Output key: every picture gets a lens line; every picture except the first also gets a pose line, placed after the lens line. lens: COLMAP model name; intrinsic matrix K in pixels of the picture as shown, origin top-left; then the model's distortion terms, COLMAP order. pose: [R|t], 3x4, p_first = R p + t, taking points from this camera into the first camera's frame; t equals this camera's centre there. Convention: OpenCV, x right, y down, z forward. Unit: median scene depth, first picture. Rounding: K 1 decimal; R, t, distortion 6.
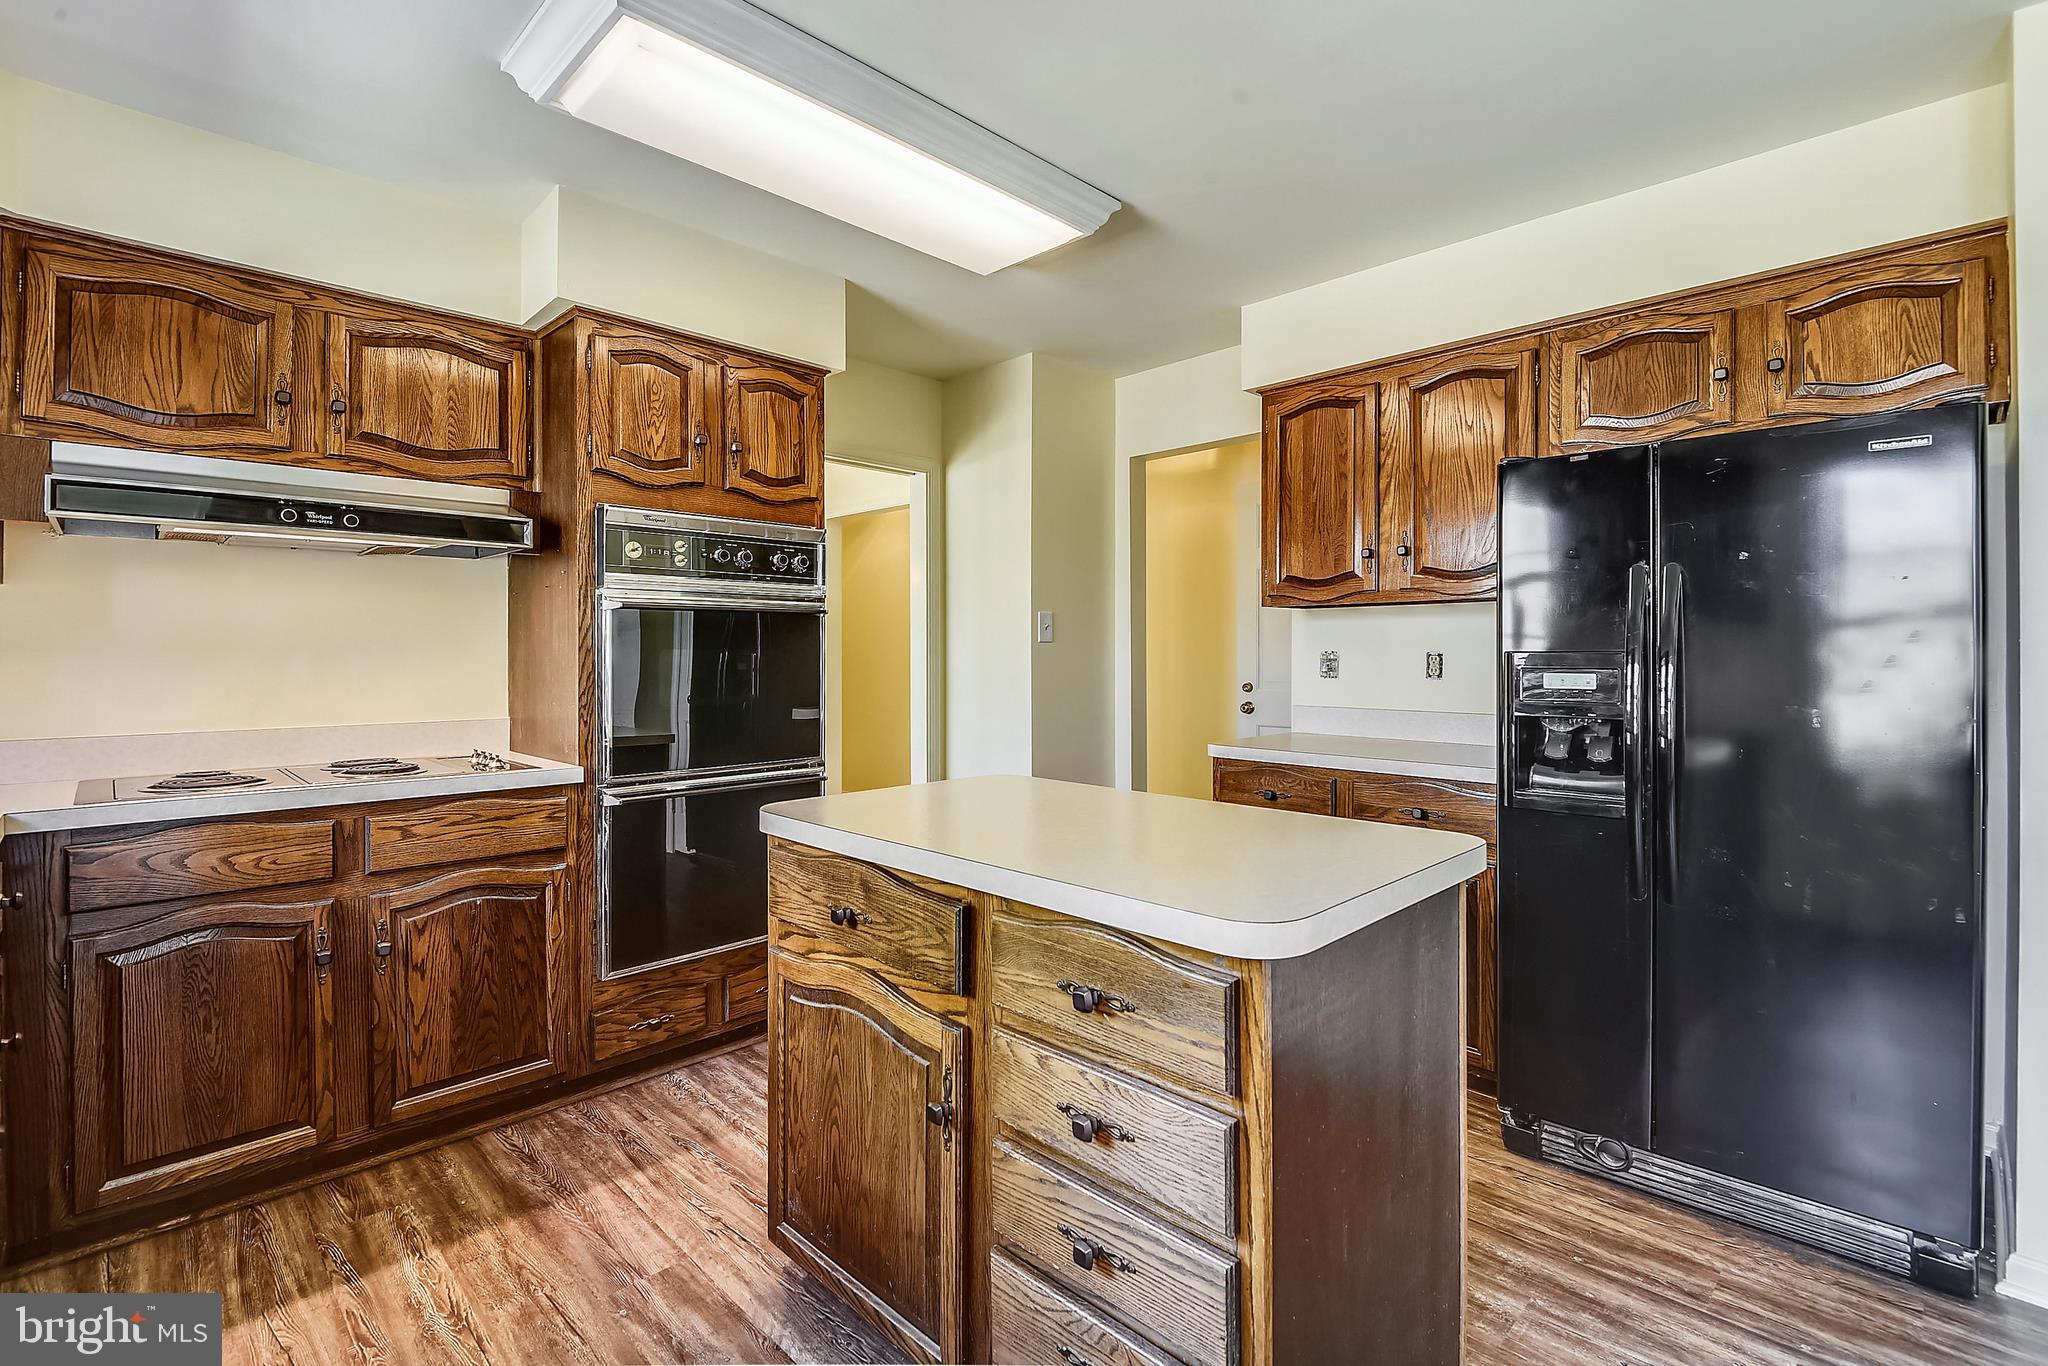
lens RADIAL K [[942.4, 0, 1022.3], [0, 942.4, 664.7], [0, 0, 1]] dist [0.002503, -0.001491]
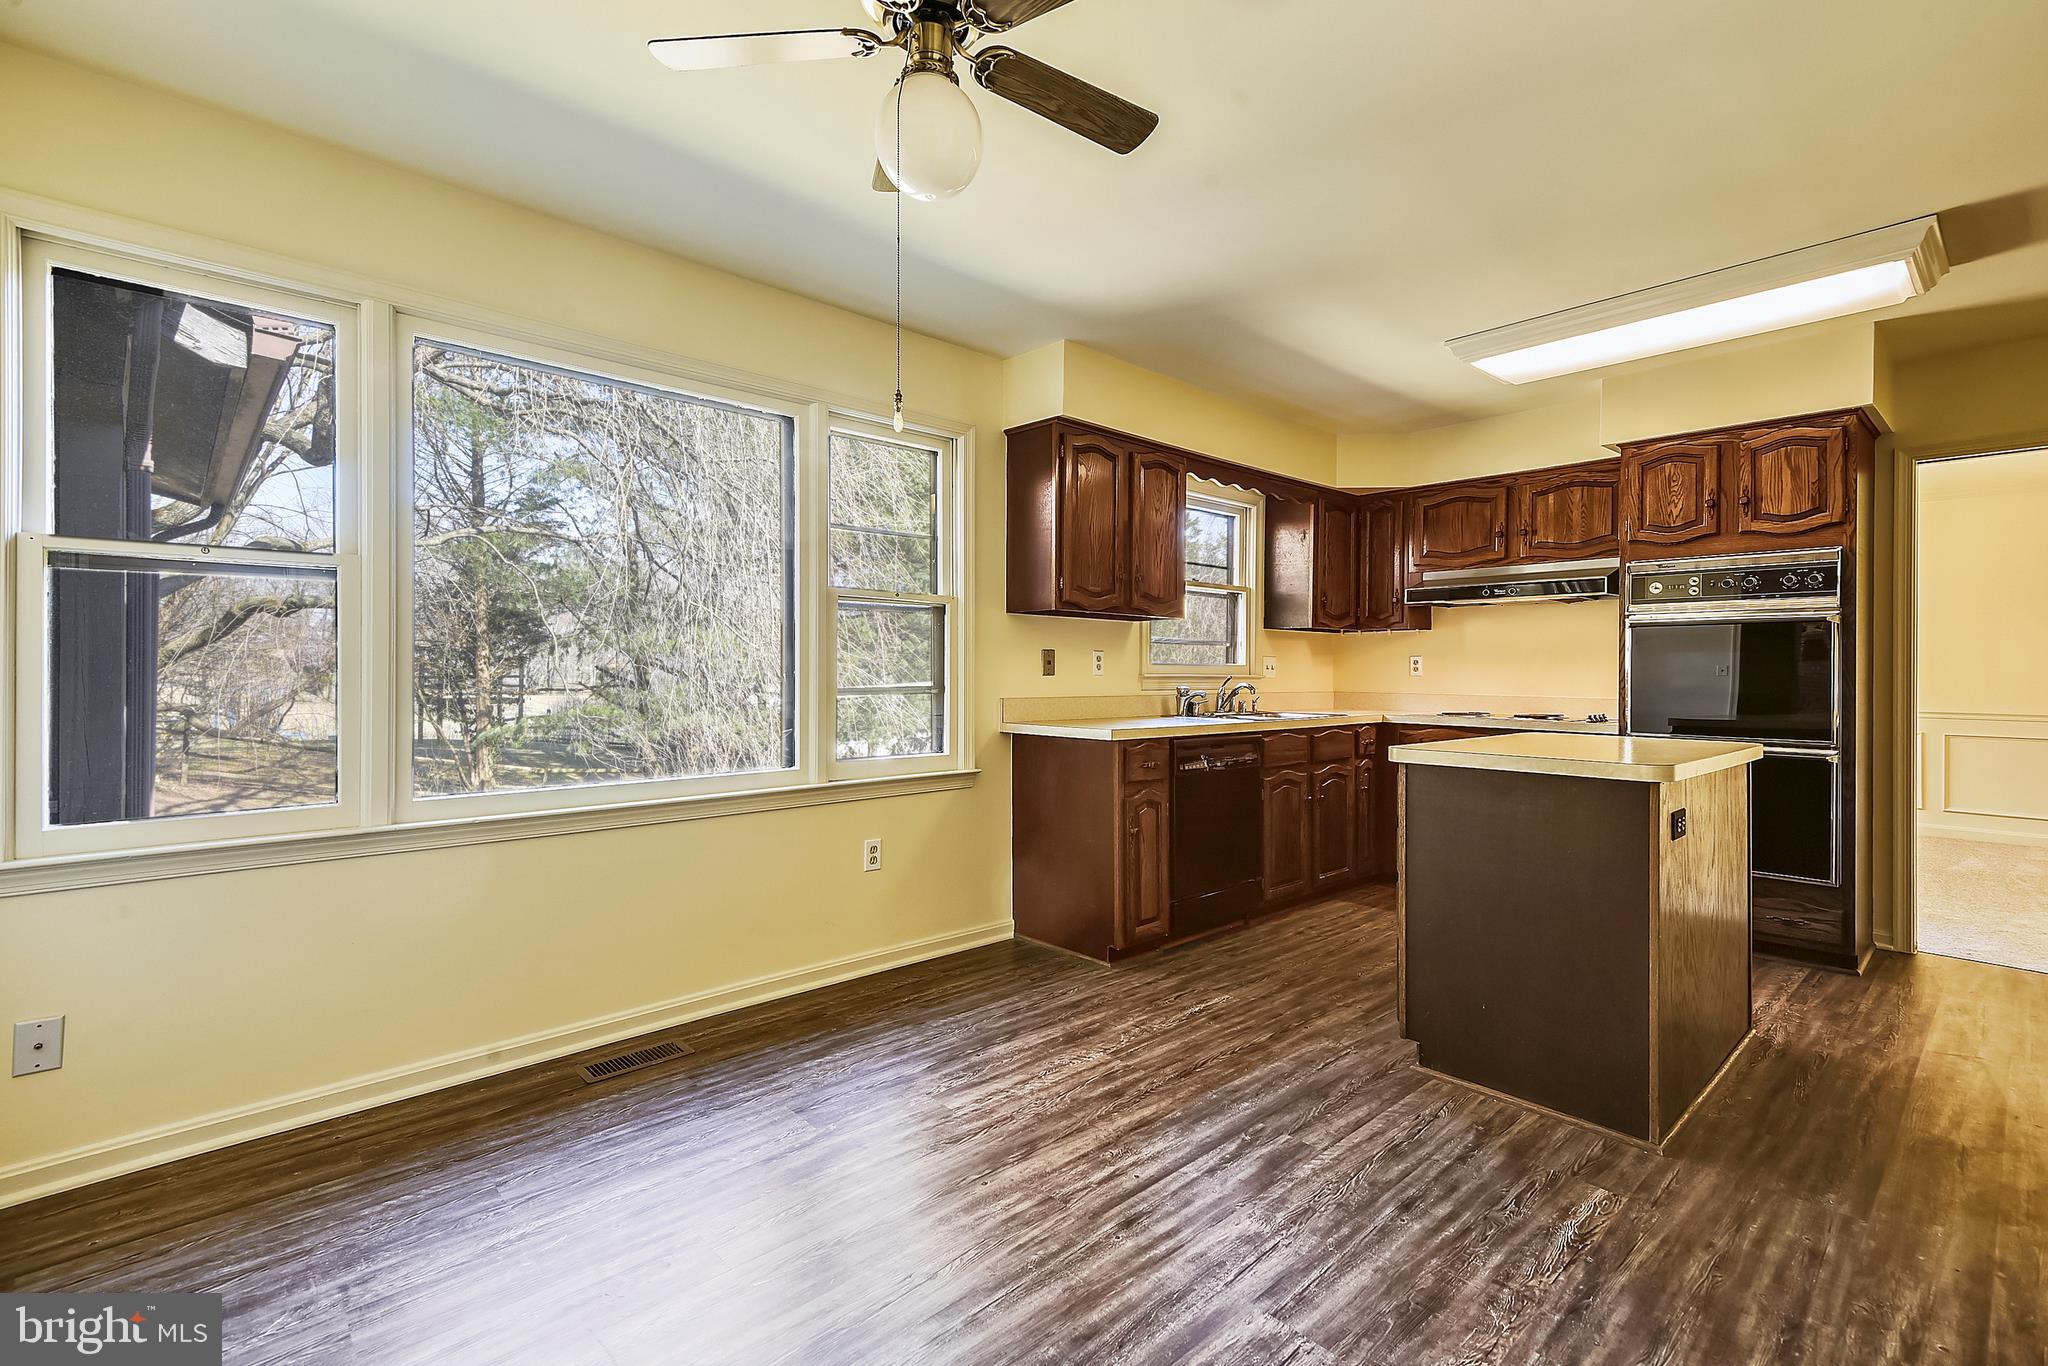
lens RADIAL K [[942.4, 0, 1022.1], [0, 942.4, 677.3], [0, 0, 1]] dist [0.002503, -0.001491]
pose [[-0.035067, 0.002981, -0.999381, 1.129549], [-0.019177, 0.999809, 0.003655, 0.035511], [0.999201, 0.019293, -0.035003, 0.033439]]
